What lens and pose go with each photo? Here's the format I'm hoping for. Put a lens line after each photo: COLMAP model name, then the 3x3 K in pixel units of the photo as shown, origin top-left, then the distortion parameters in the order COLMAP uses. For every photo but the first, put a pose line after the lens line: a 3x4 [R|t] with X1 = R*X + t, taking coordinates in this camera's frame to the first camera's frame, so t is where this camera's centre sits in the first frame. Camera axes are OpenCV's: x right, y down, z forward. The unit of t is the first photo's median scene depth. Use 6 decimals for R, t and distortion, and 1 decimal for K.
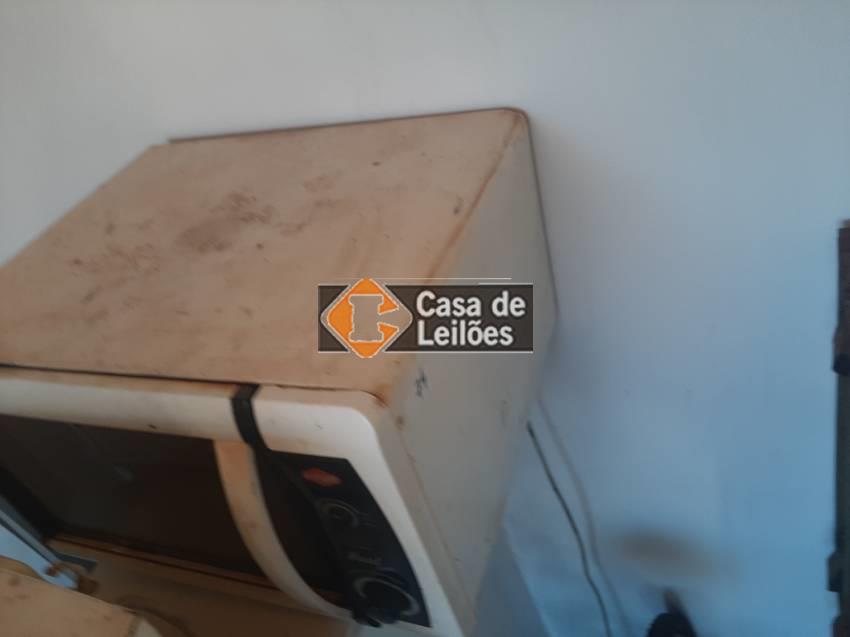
lens RADIAL K [[631.9, 0, 427.0], [0, 631.9, 306.1], [0, 0, 1]] dist [0.042496, -0.045614]
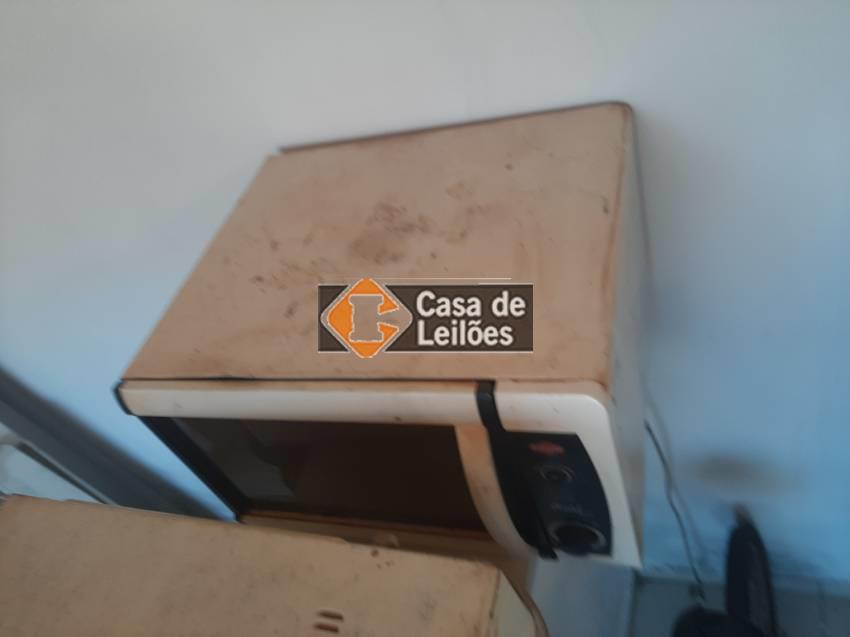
lens RADIAL K [[631.9, 0, 437.6], [0, 631.9, 292.7], [0, 0, 1]] dist [0.042496, -0.045614]
pose [[0.995183, -0.097952, -0.003971, -0.253395], [0.098003, 0.993065, 0.064935, -0.099107], [-0.002417, -0.065012, 0.997882, -0.165136]]
